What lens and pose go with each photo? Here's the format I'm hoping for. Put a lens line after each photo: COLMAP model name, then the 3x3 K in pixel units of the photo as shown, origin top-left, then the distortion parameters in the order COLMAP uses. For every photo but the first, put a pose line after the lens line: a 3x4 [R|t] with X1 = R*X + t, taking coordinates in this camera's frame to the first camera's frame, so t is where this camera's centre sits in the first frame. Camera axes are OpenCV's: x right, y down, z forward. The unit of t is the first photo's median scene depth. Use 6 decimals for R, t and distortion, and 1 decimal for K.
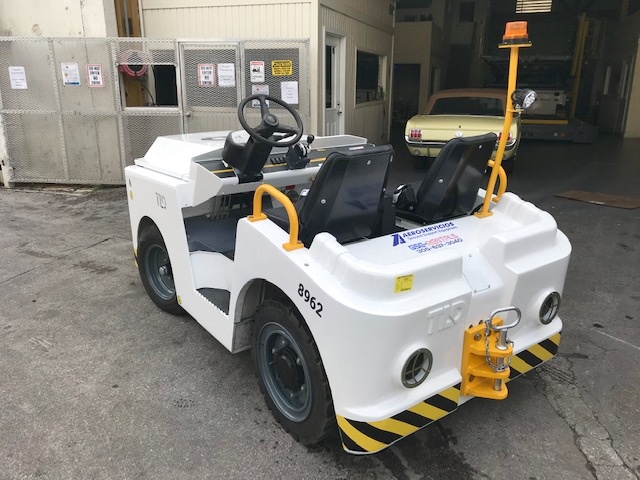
lens RADIAL K [[526.6, 0, 320.7], [0, 526.6, 237.6], [0, 0, 1]] dist [0.002477, 0.003569]
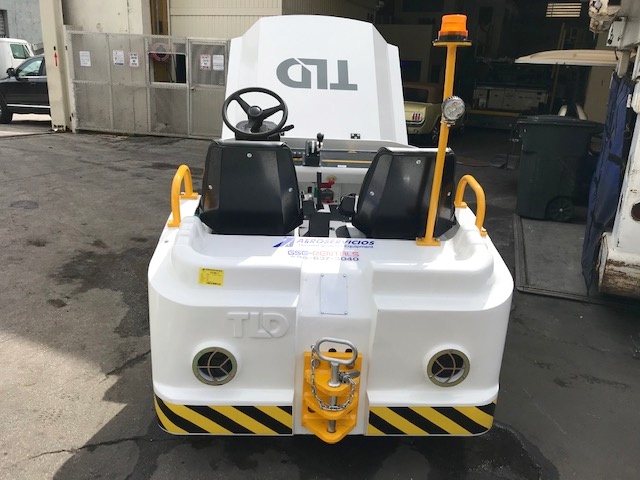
lens RADIAL K [[526.6, 0, 317.9], [0, 526.6, 238.4], [0, 0, 1]] dist [0.002477, 0.003569]
pose [[0.991743, 0.075159, -0.103912, 0.280542], [-0.073838, 0.997134, 0.016506, 0.134260], [0.104854, -0.008697, 0.994450, -0.433190]]
